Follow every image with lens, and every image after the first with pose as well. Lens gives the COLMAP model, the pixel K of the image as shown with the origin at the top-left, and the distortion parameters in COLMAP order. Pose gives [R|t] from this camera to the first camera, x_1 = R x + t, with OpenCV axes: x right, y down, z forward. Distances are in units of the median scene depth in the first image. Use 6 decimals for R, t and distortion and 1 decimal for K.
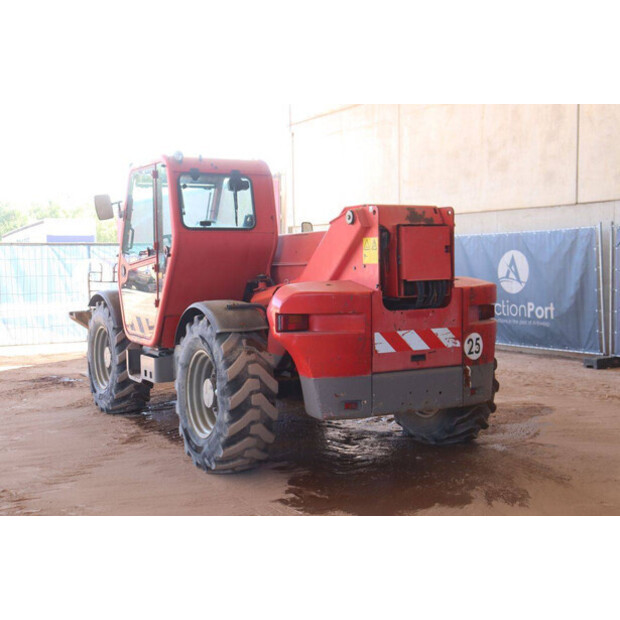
lens RADIAL K [[937.1, 0, 310.0], [0, 937.1, 310.0], [0, 0, 1]] dist [0.018544, 0.027345]
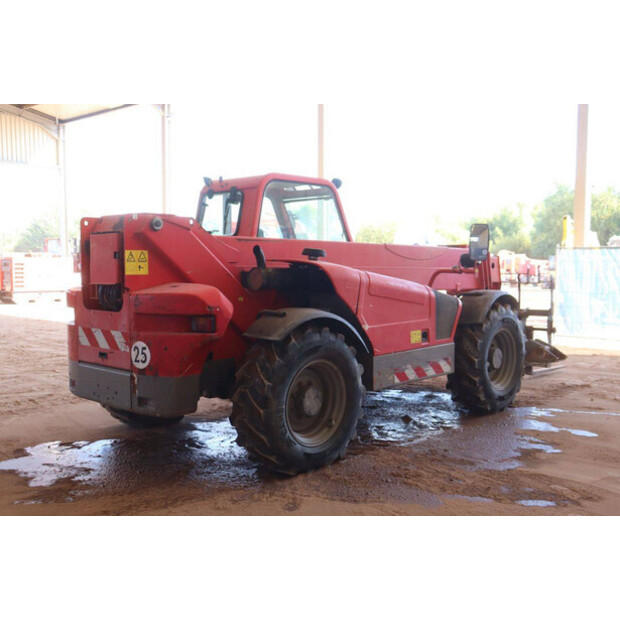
lens RADIAL K [[736.5, 0, 310.0], [0, 736.5, 310.0], [0, 0, 1]] dist [-0.102613, 0.022421]
pose [[0.296837, 0.082235, -0.951381, 0.978579], [-0.068491, 0.995553, 0.064684, -0.071713], [0.952469, 0.045960, 0.301149, 0.962862]]
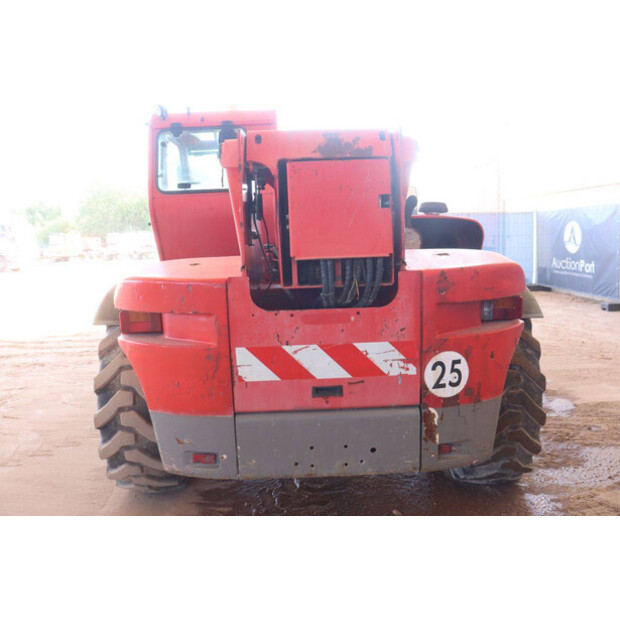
lens RADIAL K [[557.1, 0, 310.0], [0, 557.1, 310.0], [0, 0, 1]] dist [-0.200950, 0.234329]
pose [[0.883360, 0.054256, -0.465545, 0.261486], [-0.010802, 0.995370, 0.095506, -0.031965], [0.468572, -0.079338, 0.879856, 0.689931]]
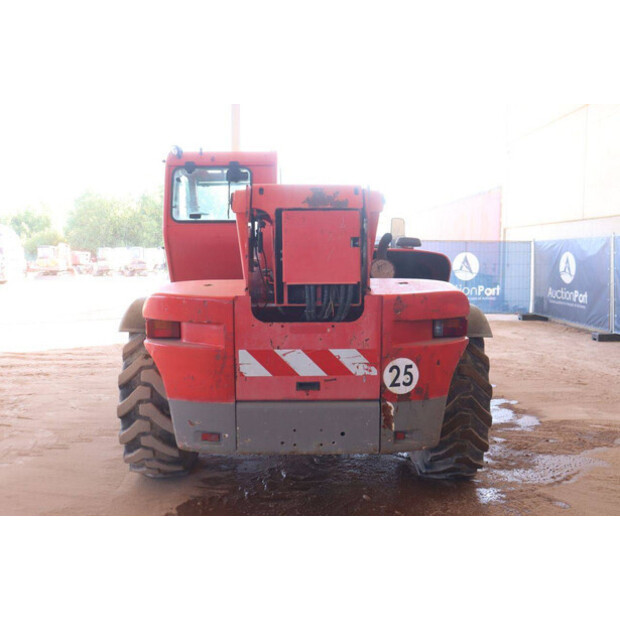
lens RADIAL K [[592.4, 0, 310.0], [0, 592.4, 310.0], [0, 0, 1]] dist [-0.155247, 0.236079]
pose [[0.882471, 0.061116, -0.466379, 0.332657], [-0.041626, 0.997780, 0.051989, -0.034818], [0.468521, -0.026465, 0.883056, 0.576649]]
